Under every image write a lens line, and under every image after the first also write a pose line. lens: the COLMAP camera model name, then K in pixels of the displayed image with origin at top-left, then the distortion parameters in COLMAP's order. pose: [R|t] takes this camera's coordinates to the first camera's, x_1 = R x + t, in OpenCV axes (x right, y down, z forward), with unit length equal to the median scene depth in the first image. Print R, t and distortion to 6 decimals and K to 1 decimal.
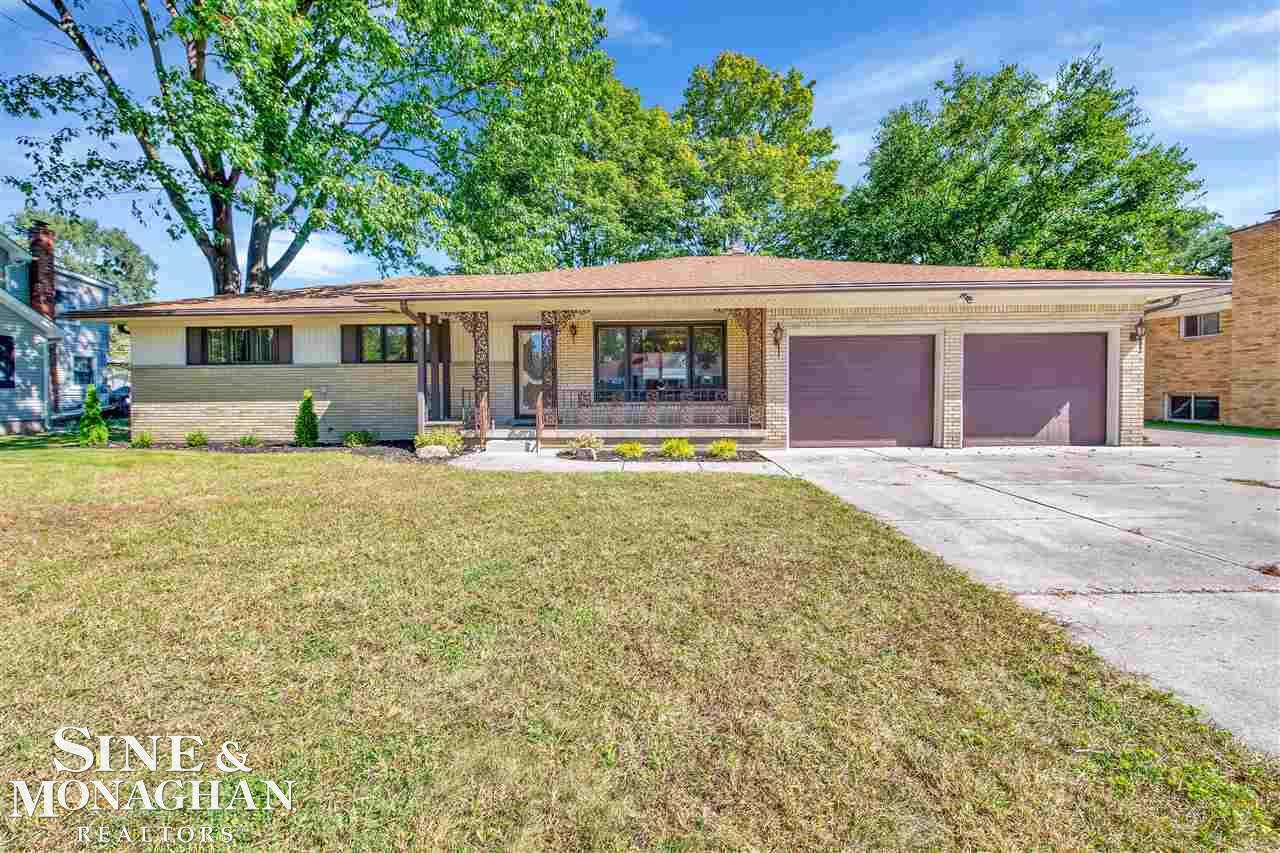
lens RADIAL K [[510.4, 0, 651.5], [0, 510.4, 401.0], [0, 0, 1]] dist [-0.009039, -0.000022]
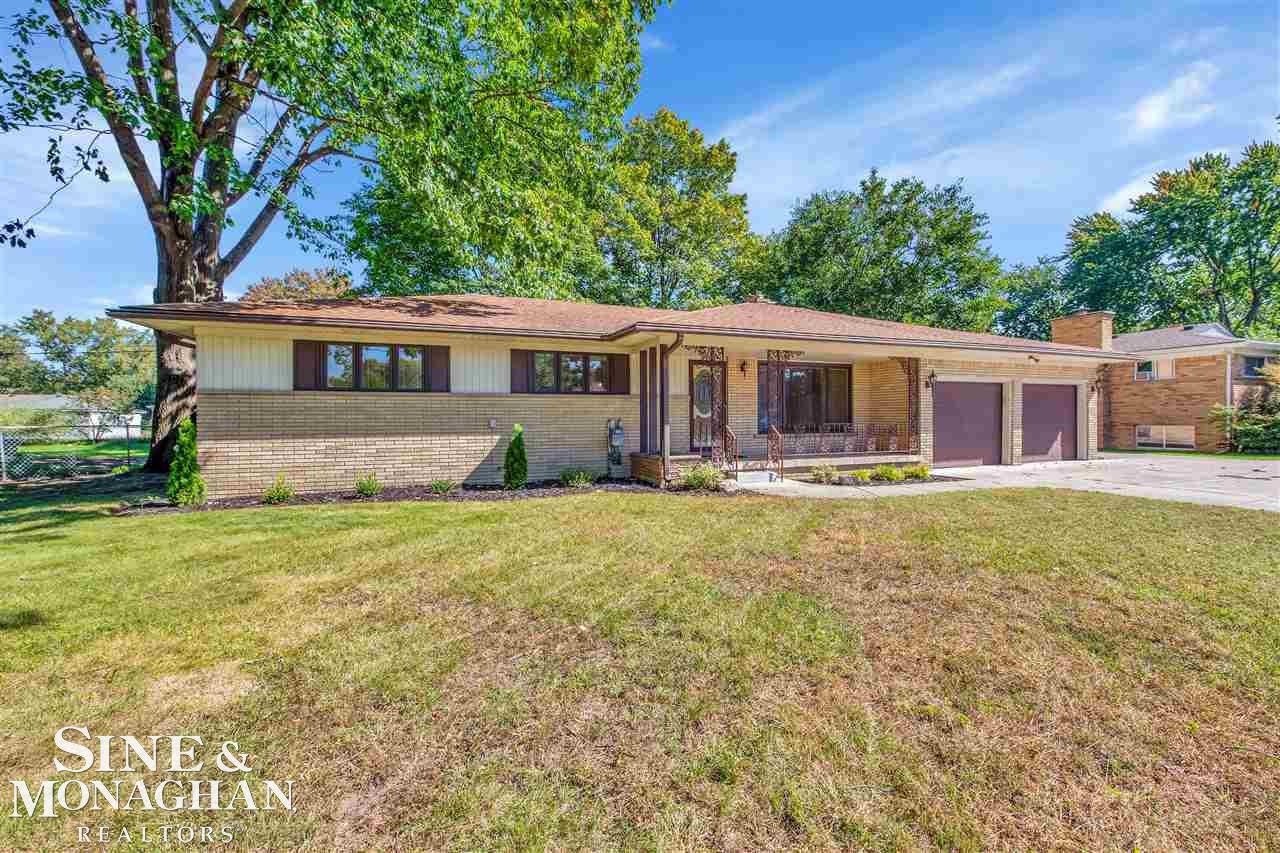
lens RADIAL K [[510.4, 0, 644.5], [0, 510.4, 425.6], [0, 0, 1]] dist [-0.009039, -0.000022]
pose [[0.917887, -0.002215, 0.396836, -0.766432], [0.007755, 0.999894, -0.012356, -0.005075], [-0.396766, 0.014419, 0.917806, 0.104342]]
